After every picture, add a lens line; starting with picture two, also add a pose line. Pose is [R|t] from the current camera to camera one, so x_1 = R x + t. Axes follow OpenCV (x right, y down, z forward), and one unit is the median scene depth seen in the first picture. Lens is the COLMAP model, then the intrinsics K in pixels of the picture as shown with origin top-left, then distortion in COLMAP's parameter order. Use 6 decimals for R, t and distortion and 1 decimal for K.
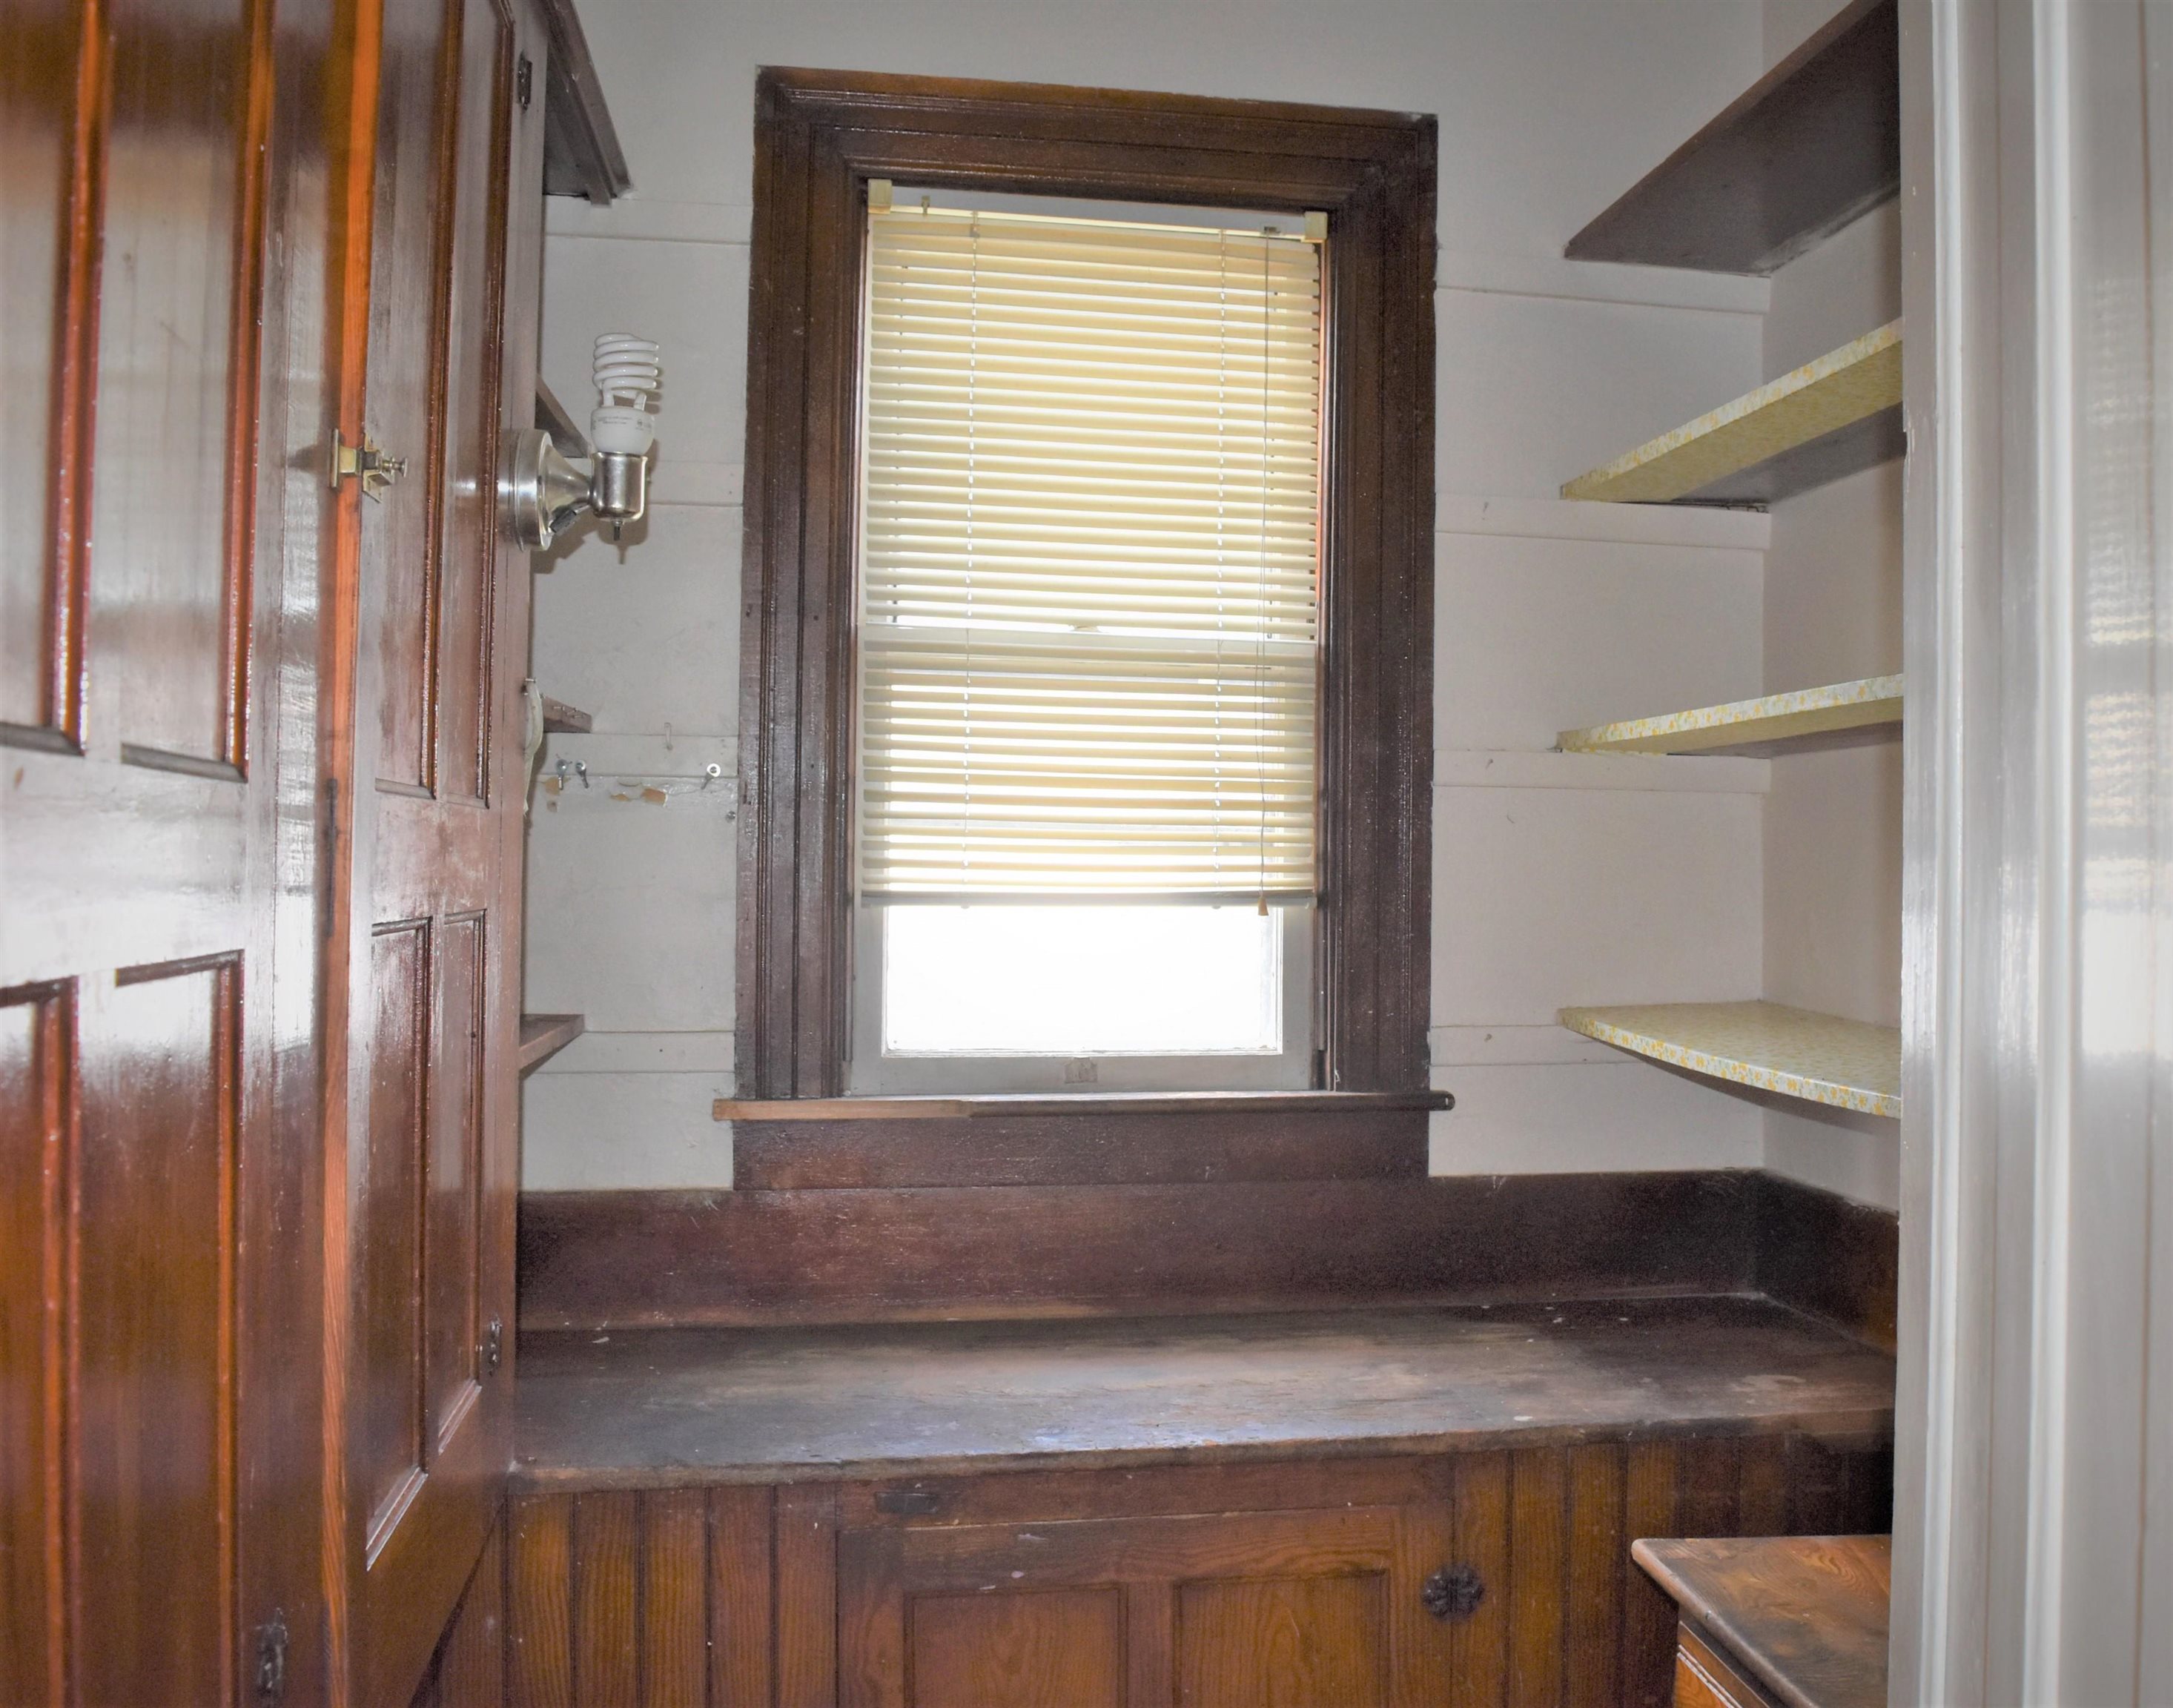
lens RADIAL K [[2103.3, 0, 1306.4], [0, 2103.3, 863.4], [0, 0, 1]] dist [-0.092235, 0.007407]
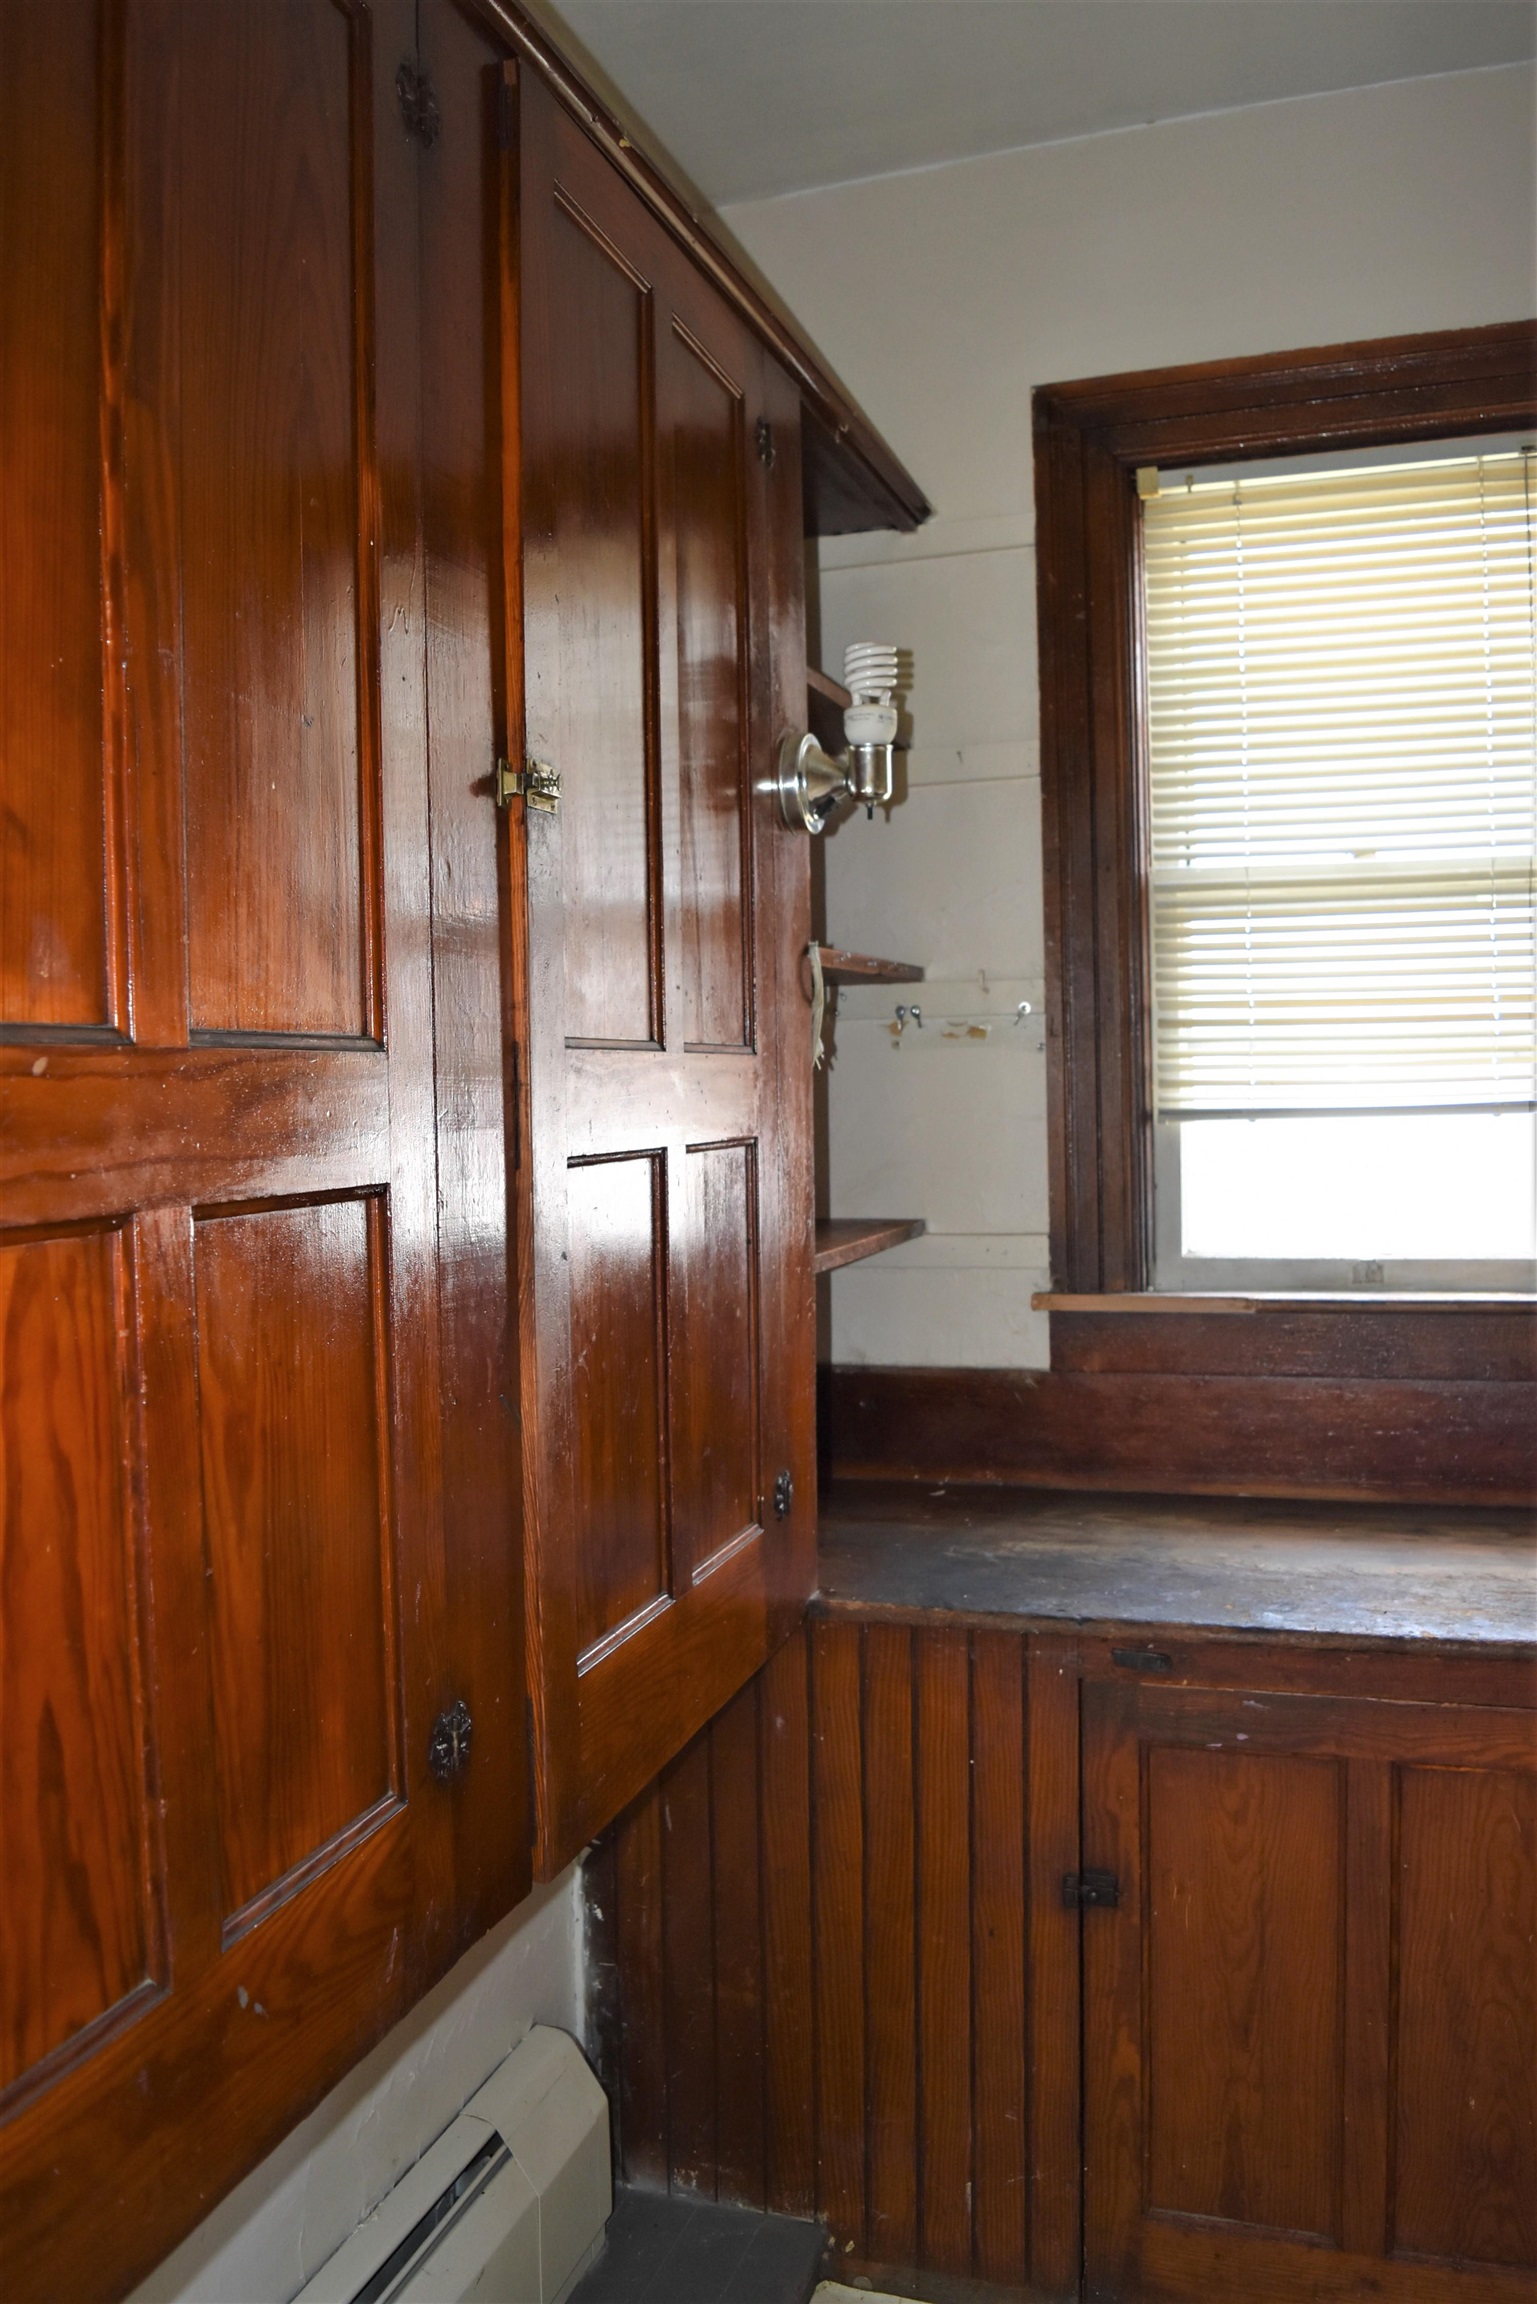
lens RADIAL K [[1800.9, 0, 768.5], [0, 1800.9, 1152.0], [0, 0, 1]] dist [-0.097195, 0.022738]
pose [[0.857932, -0.013345, -0.513590, 0.117342], [0.034832, 0.998873, 0.032231, -0.002431], [0.512581, -0.045542, 0.857430, 0.081457]]
